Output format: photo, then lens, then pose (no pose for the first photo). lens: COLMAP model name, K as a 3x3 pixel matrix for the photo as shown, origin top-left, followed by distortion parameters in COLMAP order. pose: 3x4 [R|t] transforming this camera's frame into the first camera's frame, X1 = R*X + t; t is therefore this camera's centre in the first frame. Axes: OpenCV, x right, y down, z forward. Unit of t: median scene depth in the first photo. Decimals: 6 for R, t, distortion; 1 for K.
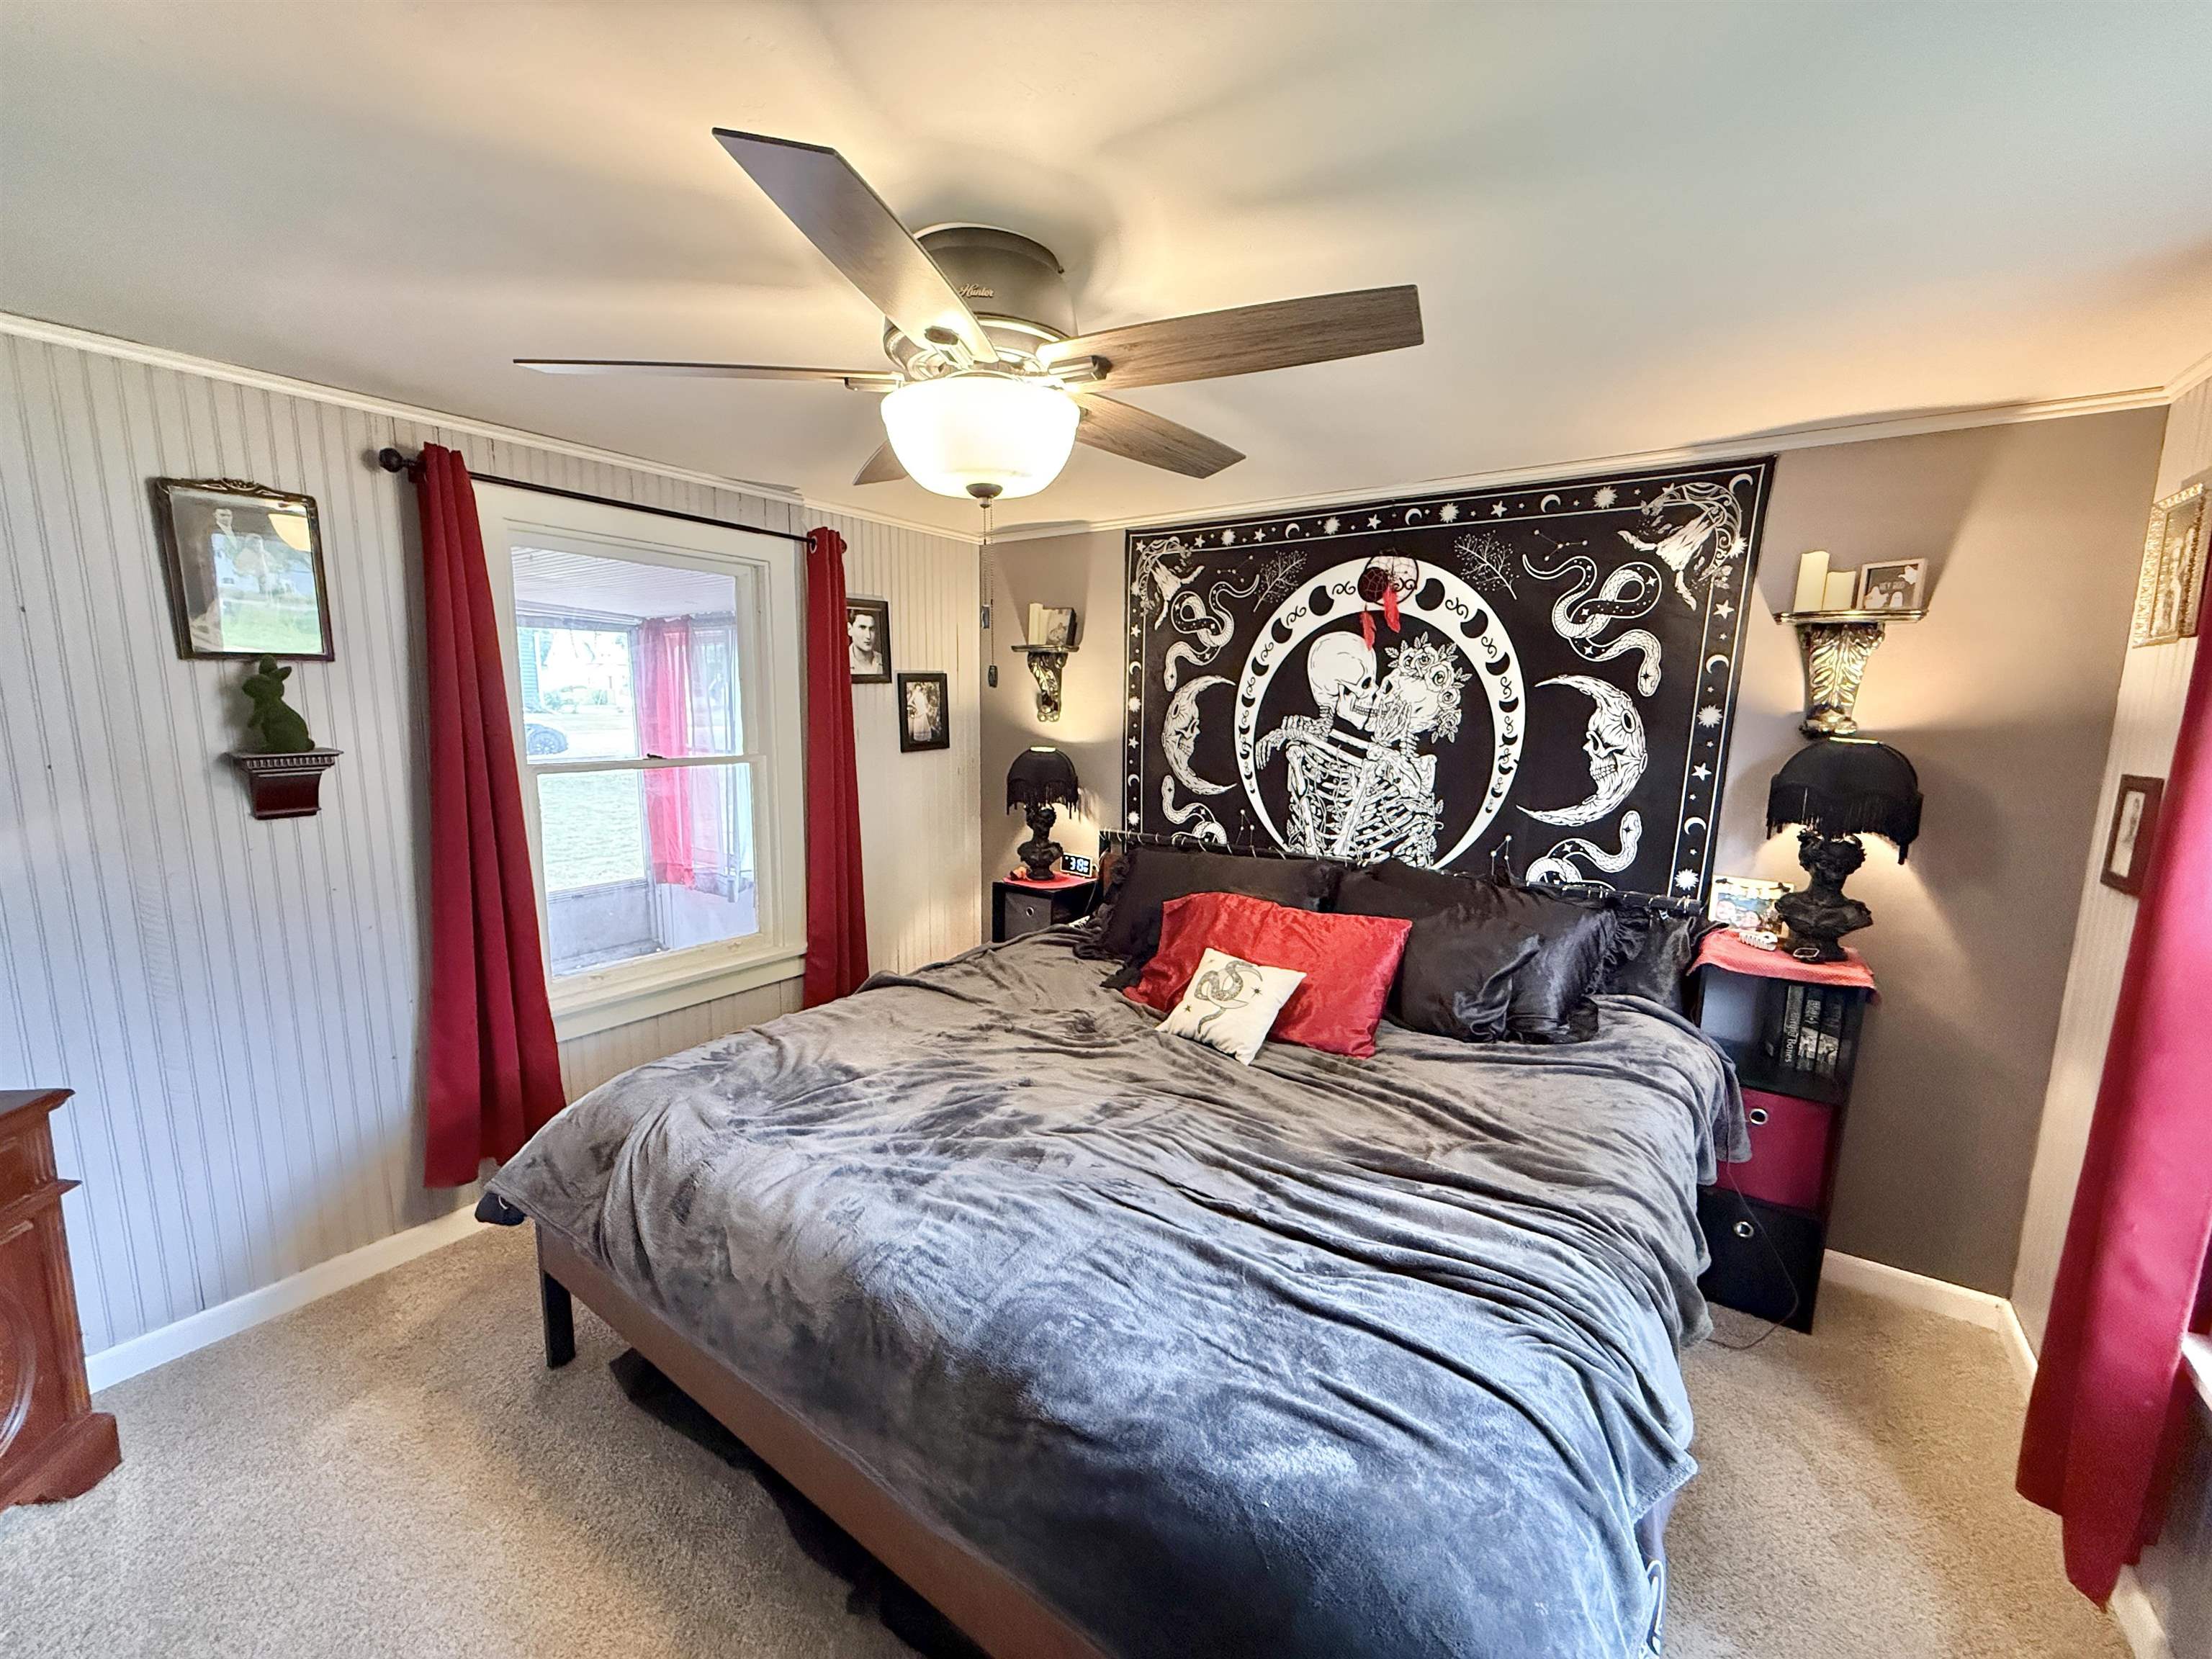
lens RADIAL K [[887.6, 0, 1102.0], [0, 887.6, 836.1], [0, 0, 1]] dist [0.003258, -0.000357]
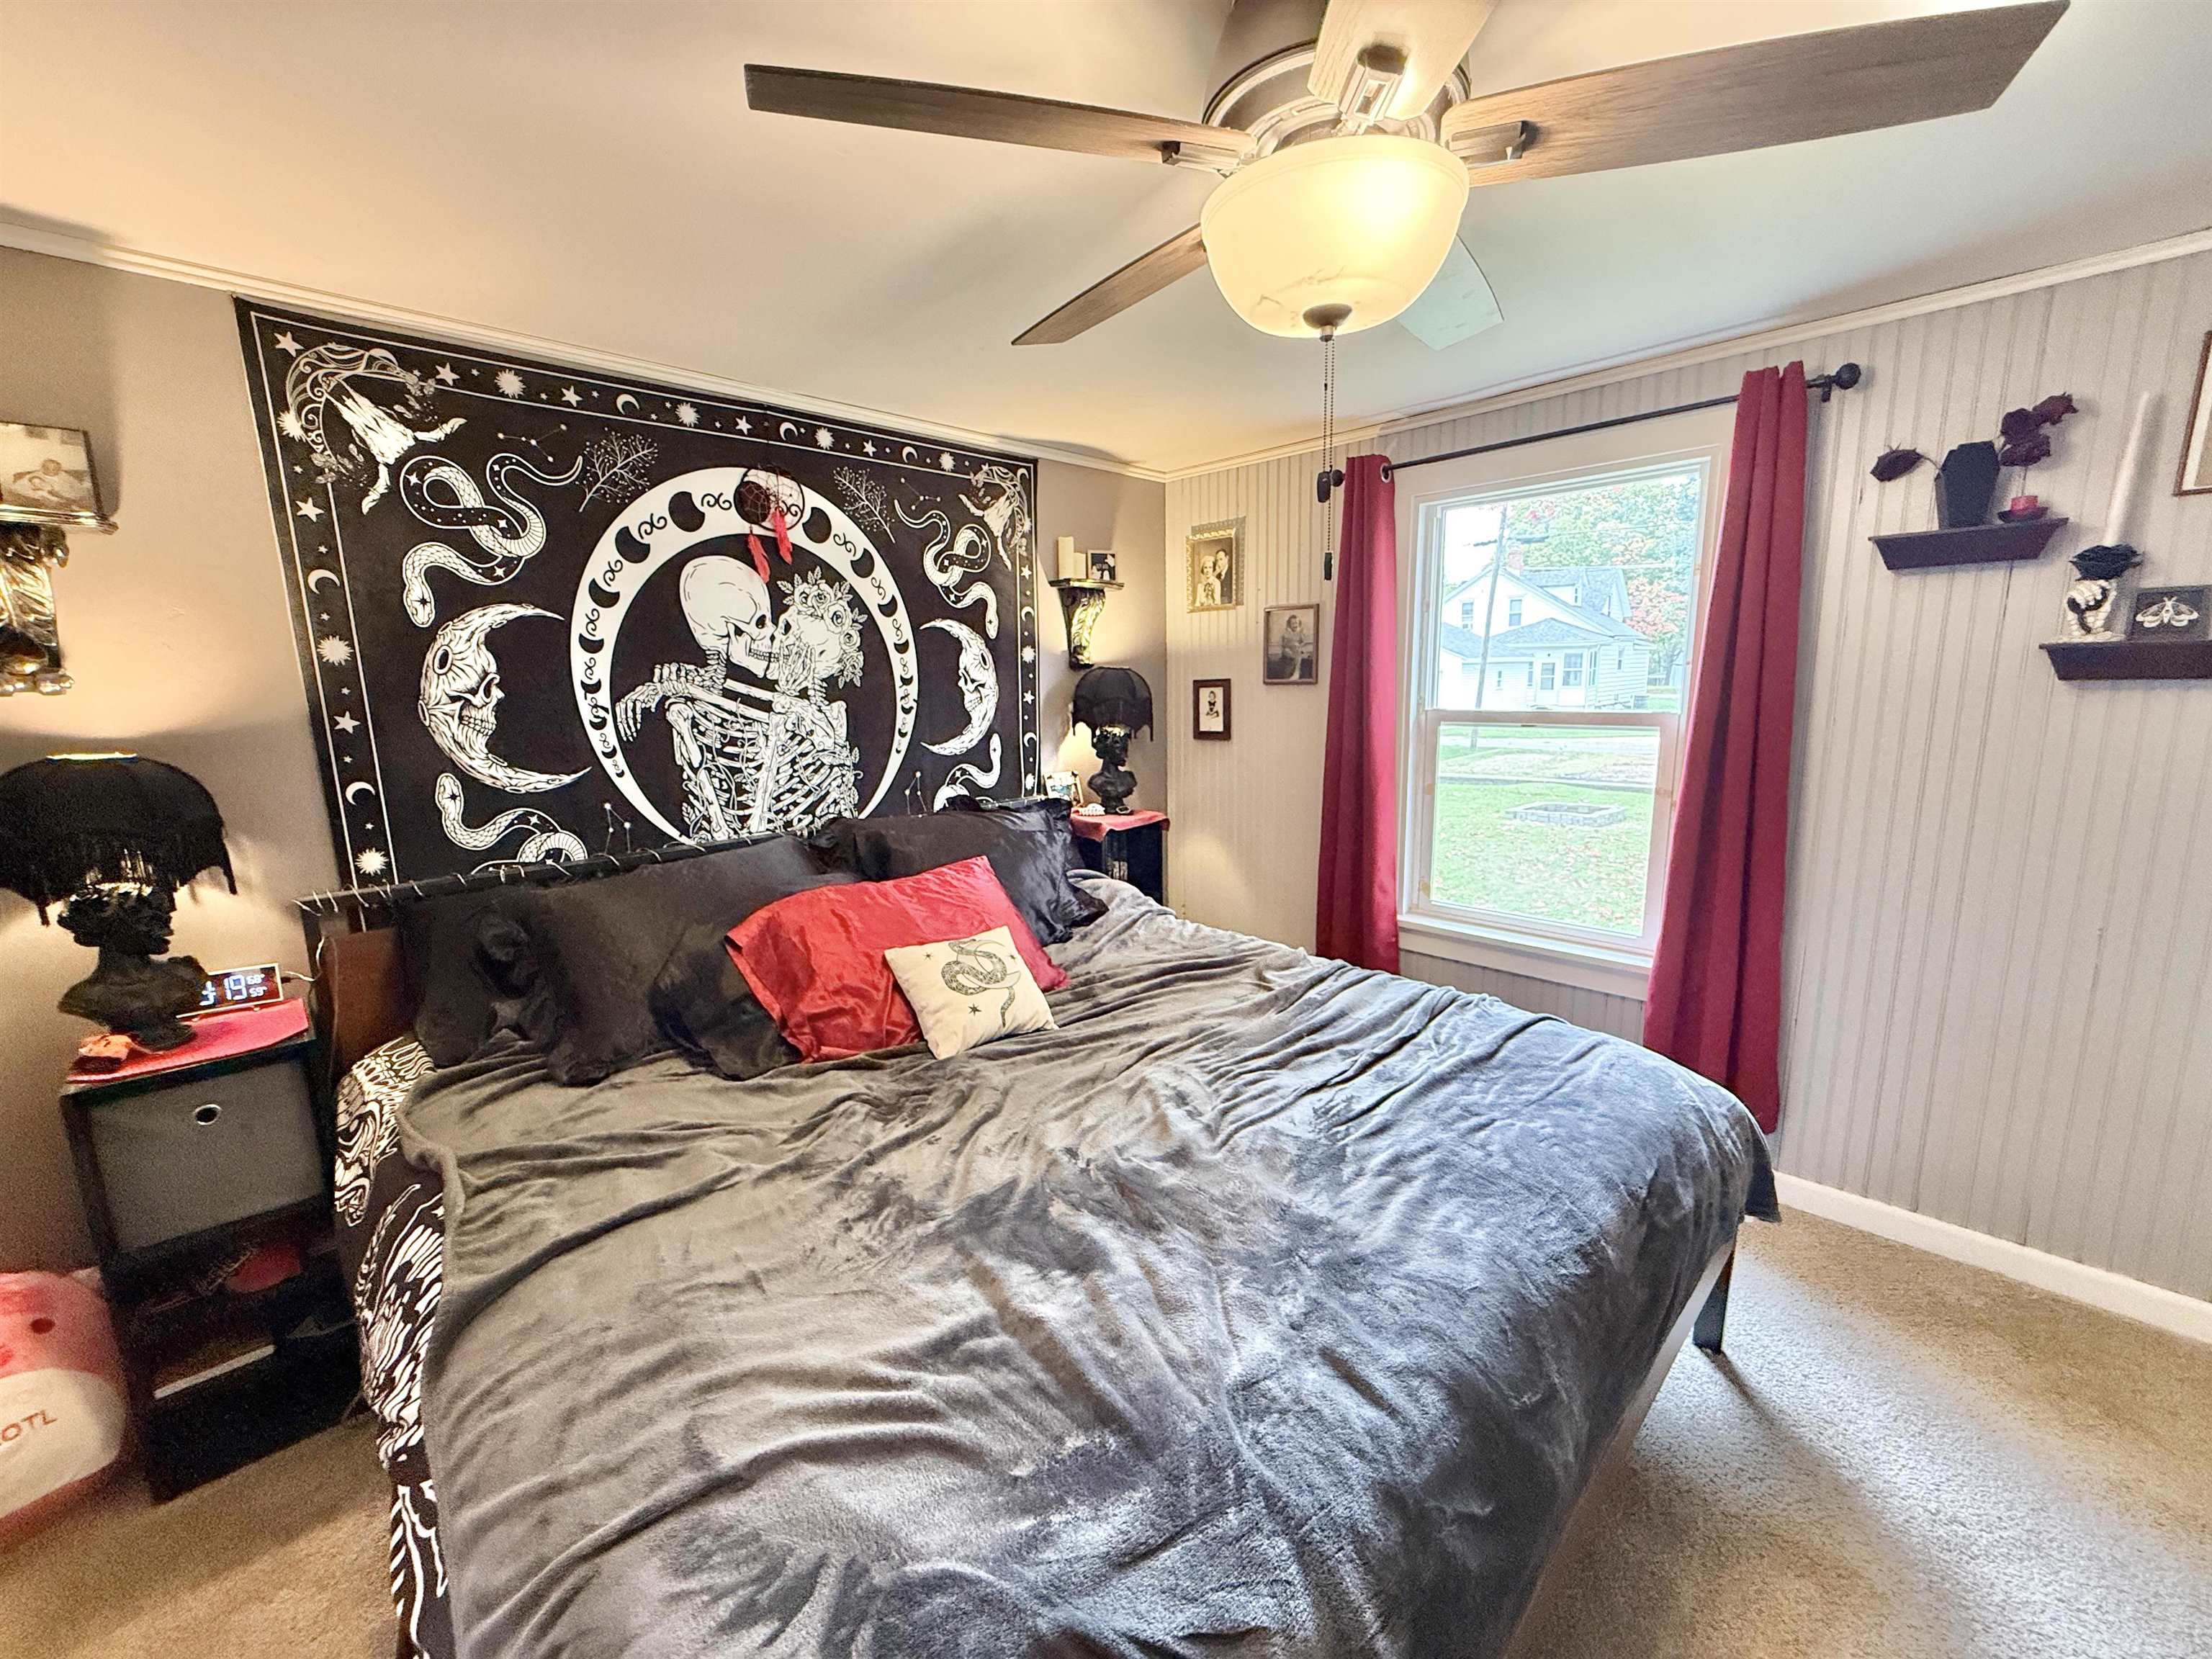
lens RADIAL K [[887.6, 0, 1100.6], [0, 887.6, 833.2], [0, 0, 1]] dist [0.003258, -0.000357]
pose [[0.175258, -0.190059, 0.966003, -0.505957], [0.173852, 0.971745, 0.159647, -0.057419], [-0.969051, 0.139963, 0.203348, 0.557557]]
